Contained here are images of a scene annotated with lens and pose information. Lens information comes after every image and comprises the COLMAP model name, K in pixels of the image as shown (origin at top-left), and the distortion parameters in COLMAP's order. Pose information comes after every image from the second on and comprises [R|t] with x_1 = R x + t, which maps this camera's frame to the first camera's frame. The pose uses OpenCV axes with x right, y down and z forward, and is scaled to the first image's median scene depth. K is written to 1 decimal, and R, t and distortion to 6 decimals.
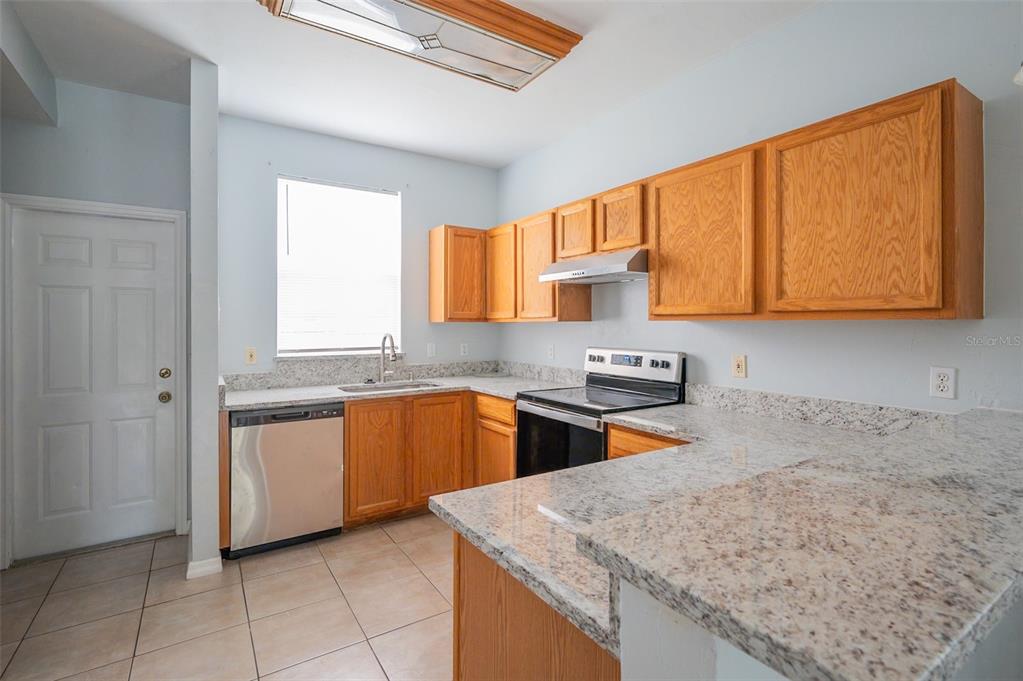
lens RADIAL K [[465.8, 0, 511.4], [0, 465.8, 323.8], [0, 0, 1]] dist [0.002113, -0.000227]
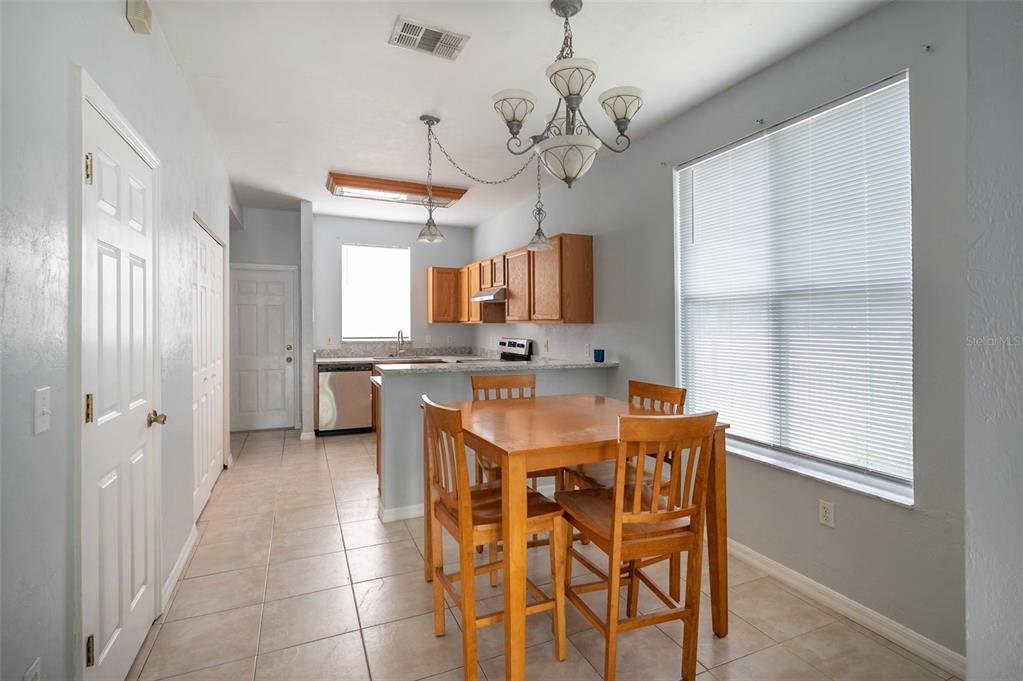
lens RADIAL K [[465.8, 0, 506.0], [0, 465.8, 340.3], [0, 0, 1]] dist [0.002113, -0.000227]
pose [[0.984274, 0.014825, -0.176027, 0.597677], [-0.008853, 0.999360, 0.034663, -0.002700], [0.176428, -0.032559, 0.983775, -0.915215]]
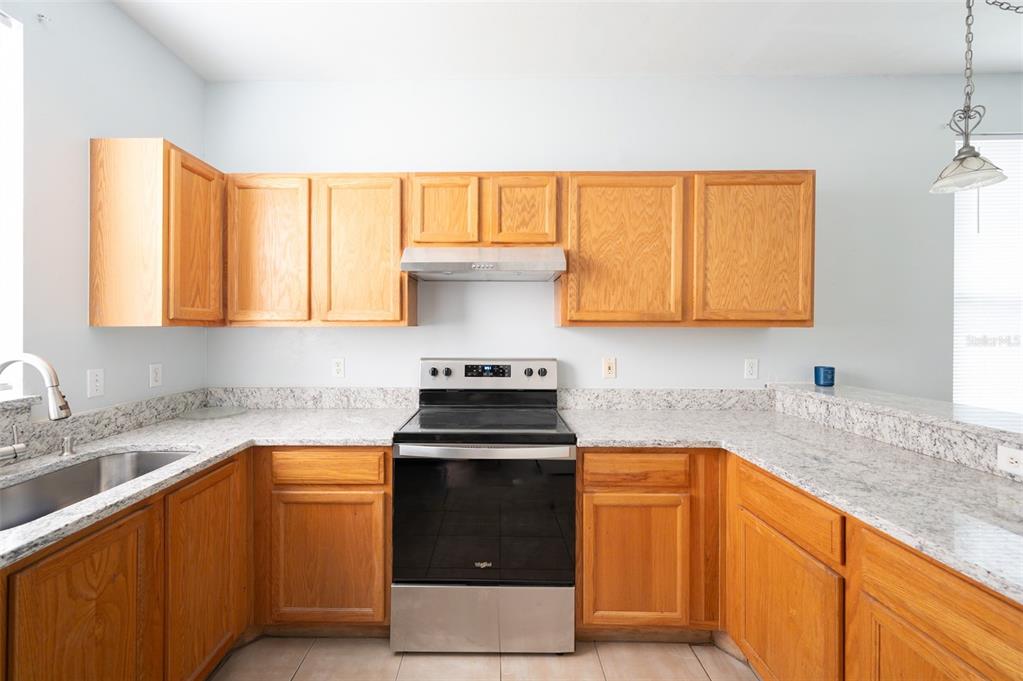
lens RADIAL K [[405.6, 0, 510.9], [0, 405.6, 333.2], [0, 0, 1]] dist [-0.002096, -0.000697]
pose [[0.575424, -0.006258, 0.817831, -0.393306], [-0.001623, 0.999960, 0.008793, -0.000567], [-0.817854, -0.006387, 0.575391, 0.573853]]
